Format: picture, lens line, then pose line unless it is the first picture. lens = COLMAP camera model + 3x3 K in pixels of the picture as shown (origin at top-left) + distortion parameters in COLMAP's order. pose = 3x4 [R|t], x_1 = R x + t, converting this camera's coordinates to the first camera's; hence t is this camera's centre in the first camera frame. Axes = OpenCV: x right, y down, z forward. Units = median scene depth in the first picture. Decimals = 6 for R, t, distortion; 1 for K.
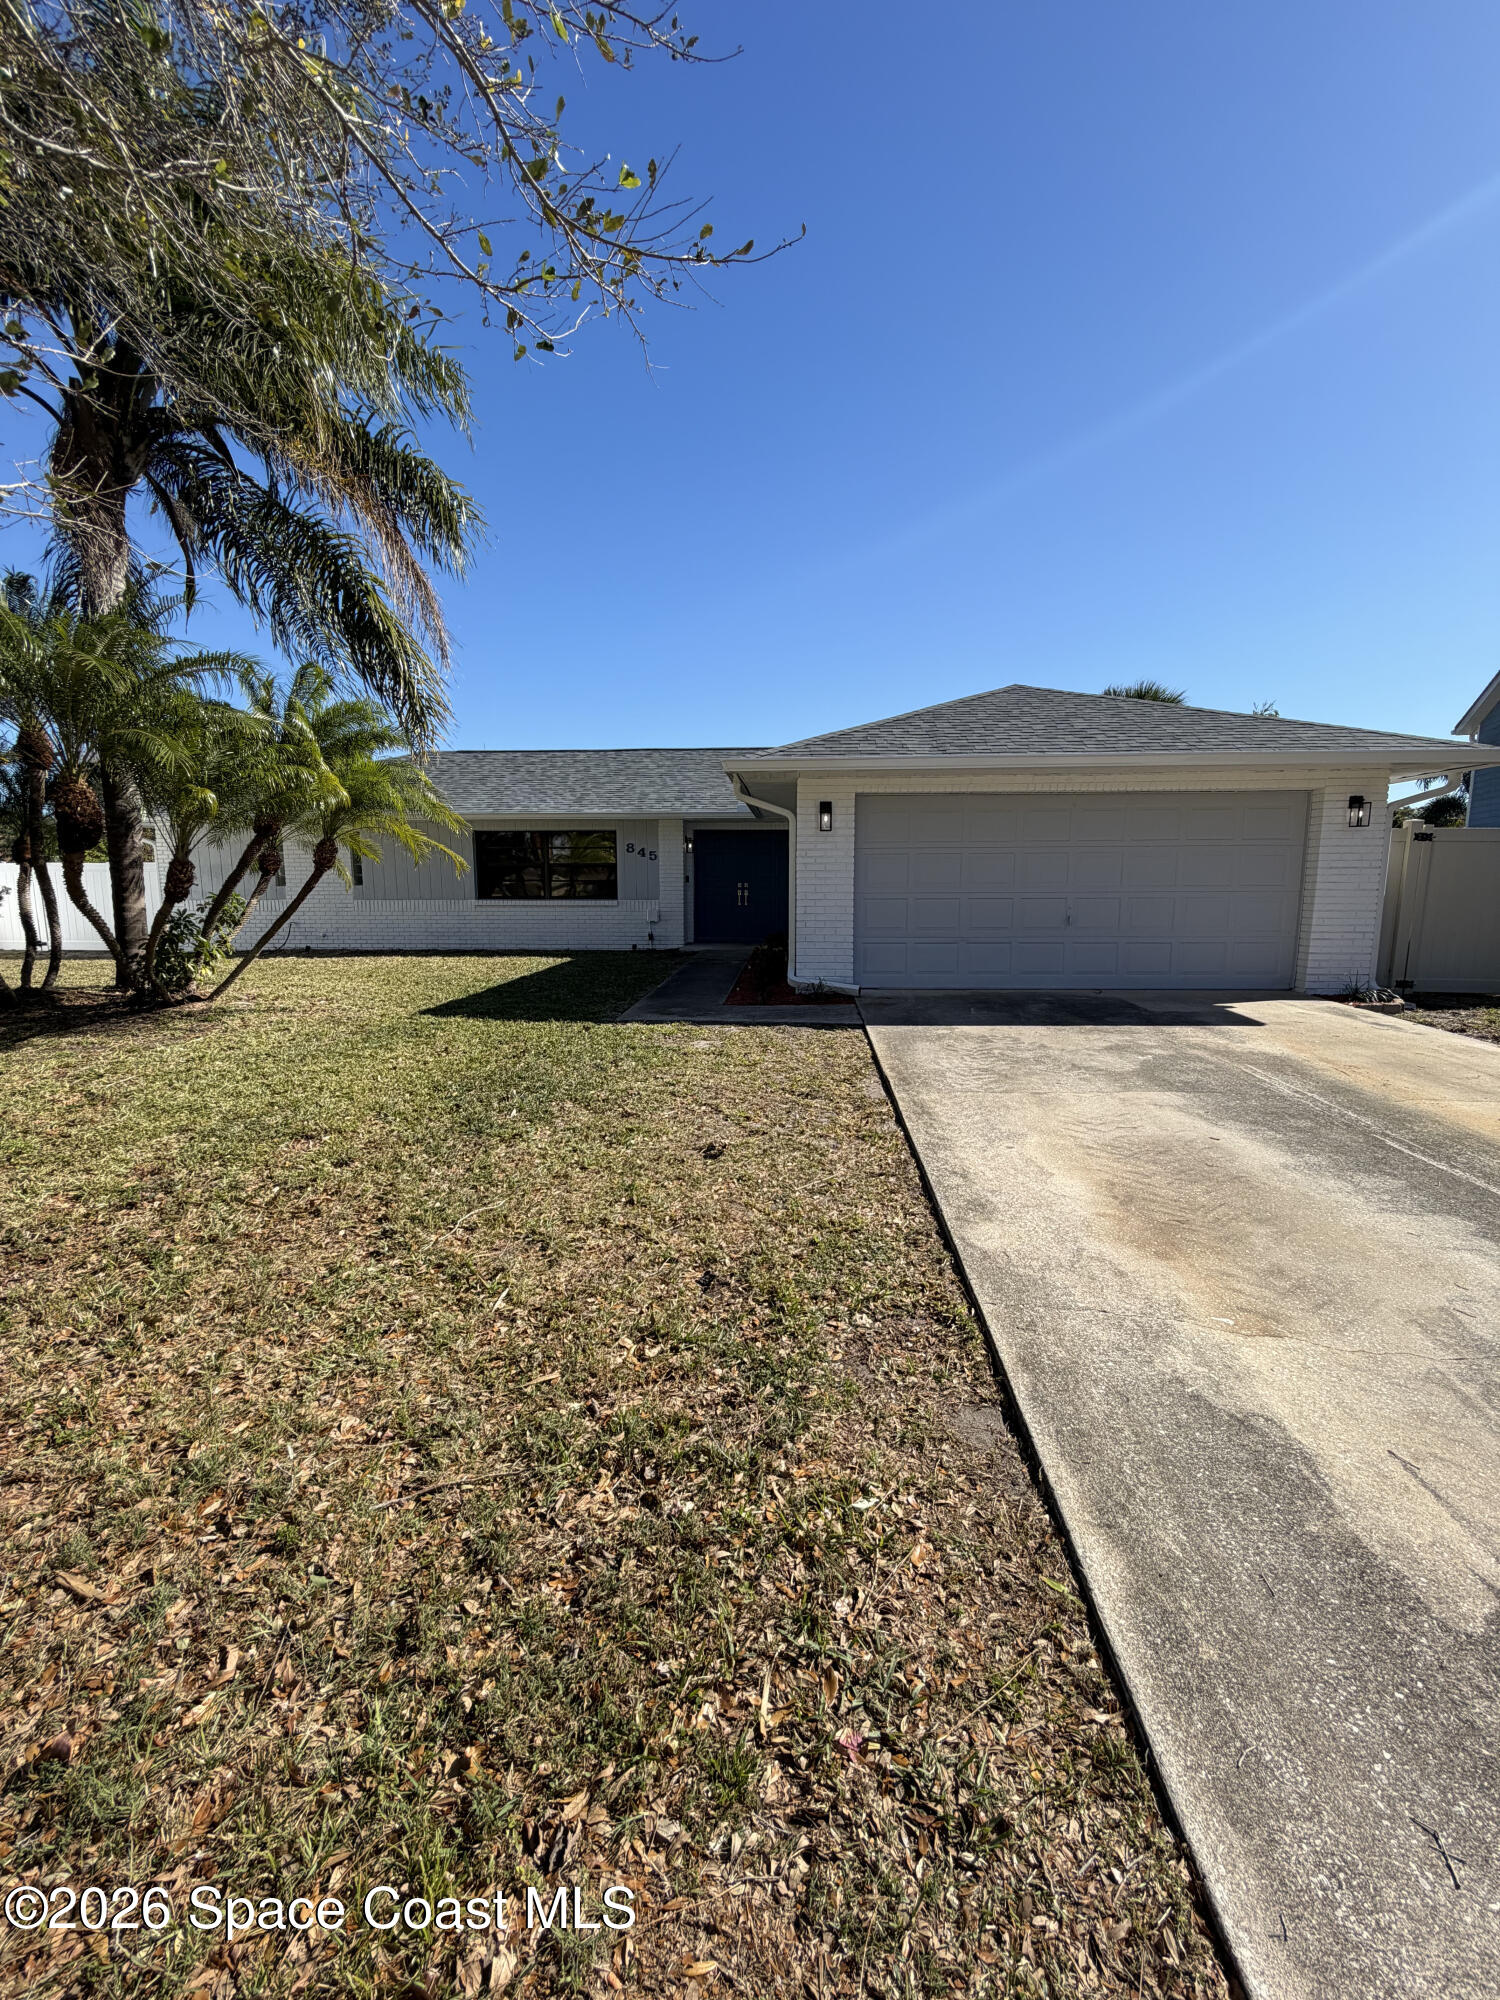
lens RADIAL K [[795.7, 0, 749.7], [0, 795.7, 994.2], [0, 0, 1]] dist [-0.002484, 0.001076]
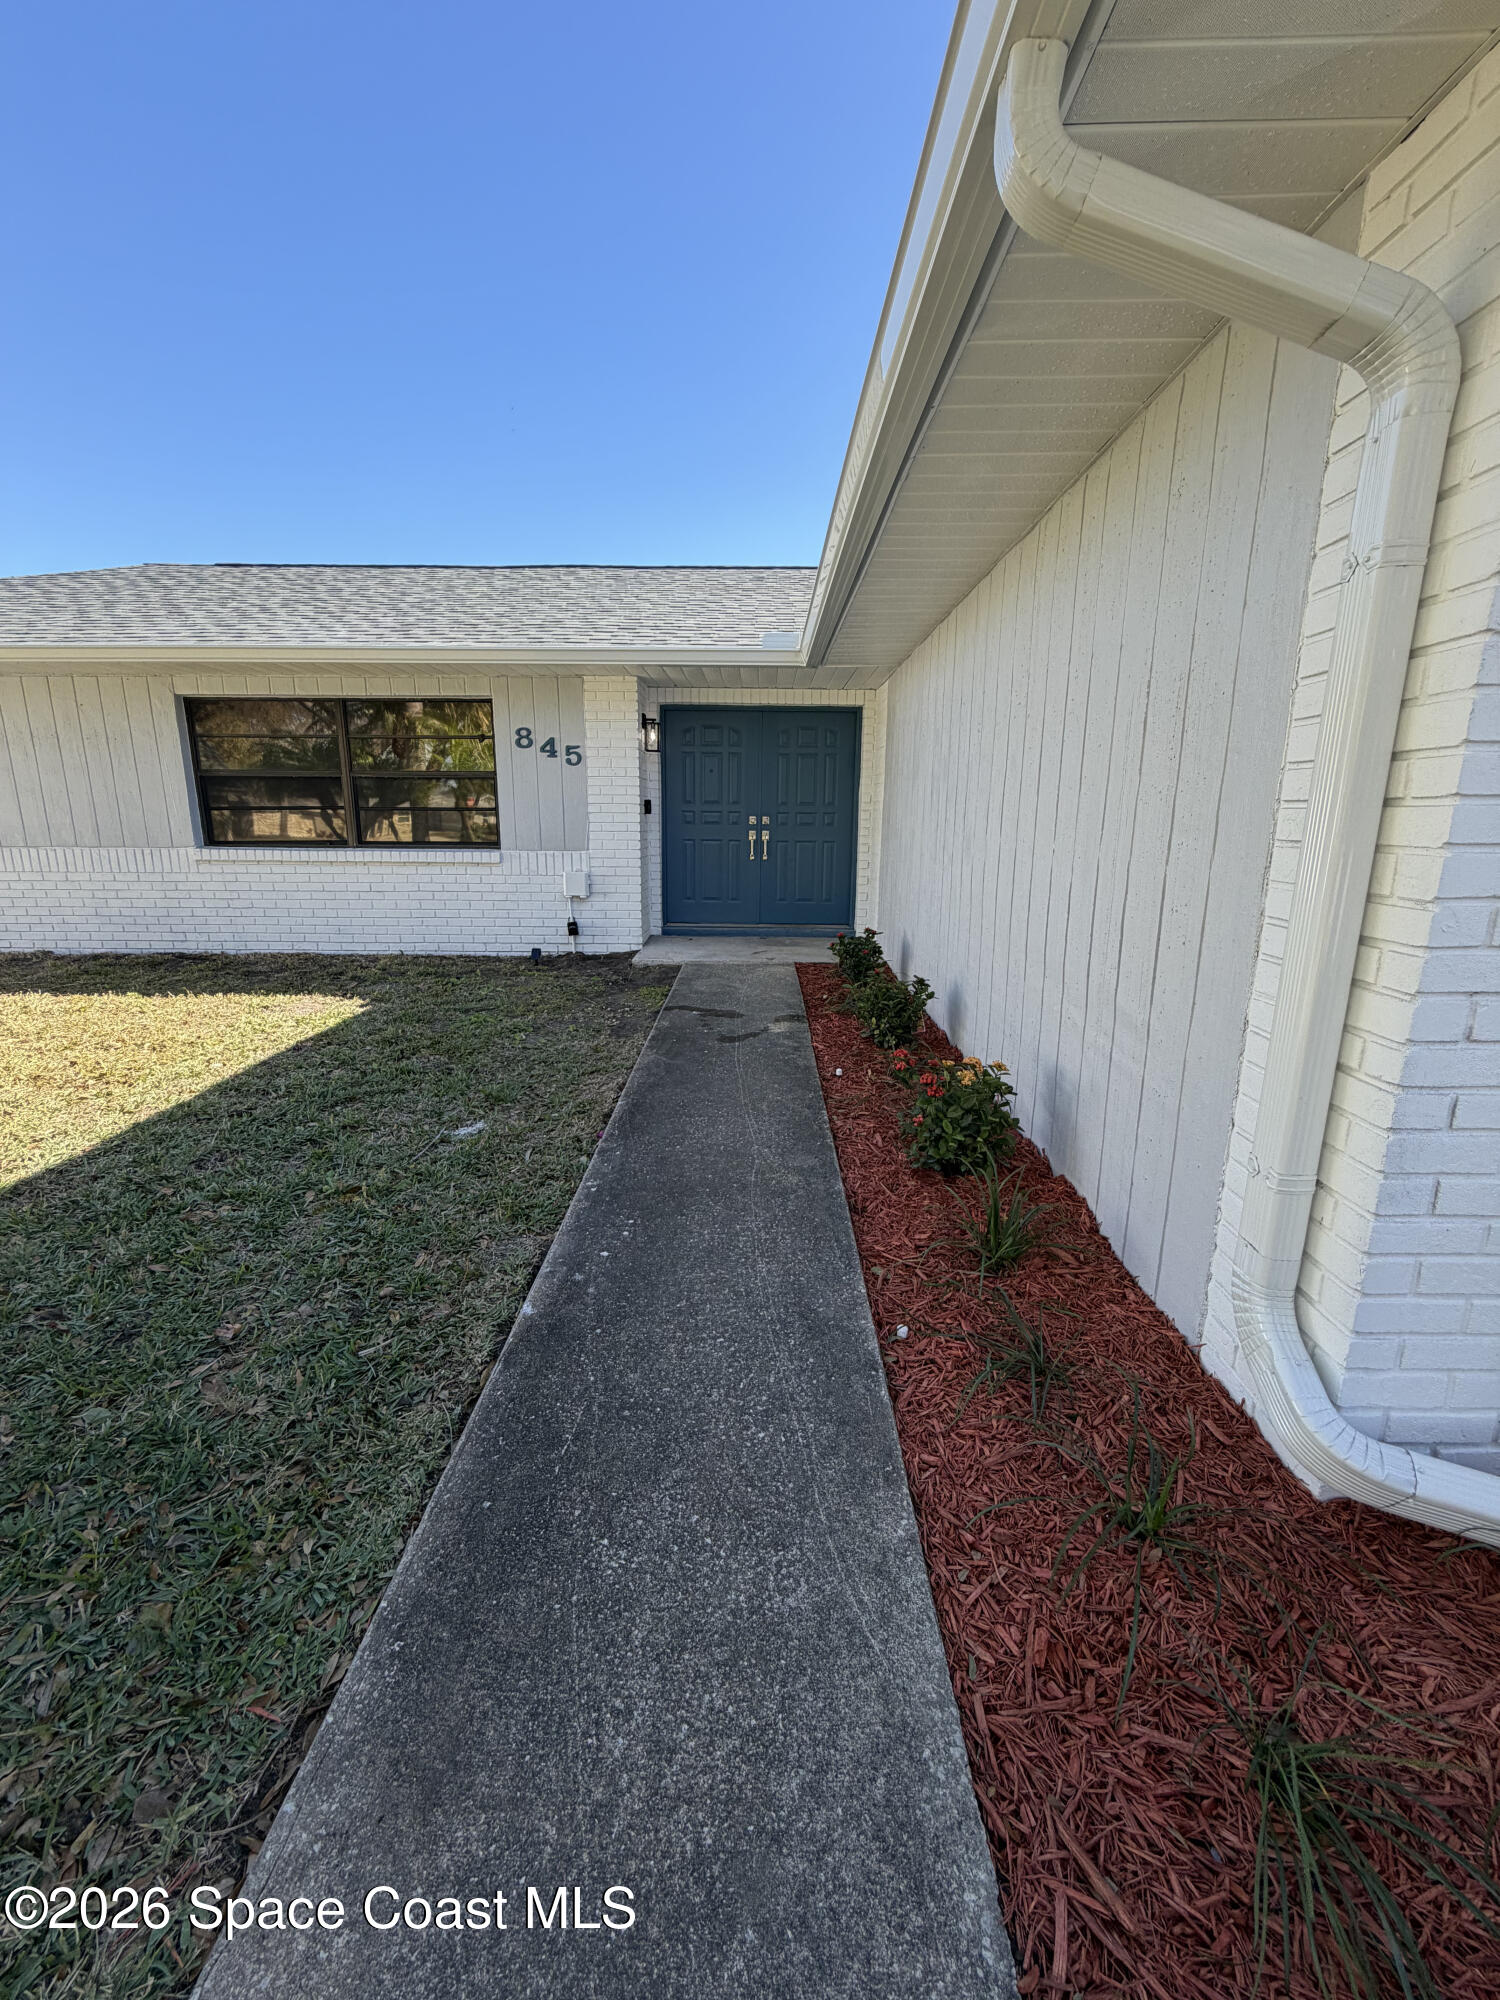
lens RADIAL K [[795.7, 0, 749.7], [0, 795.7, 994.2], [0, 0, 1]] dist [-0.002484, 0.001076]
pose [[0.998584, -0.005305, 0.052940, -0.043171], [0.001015, 0.996734, 0.080743, -0.070739], [-0.053196, -0.080575, 0.995328, 0.511950]]
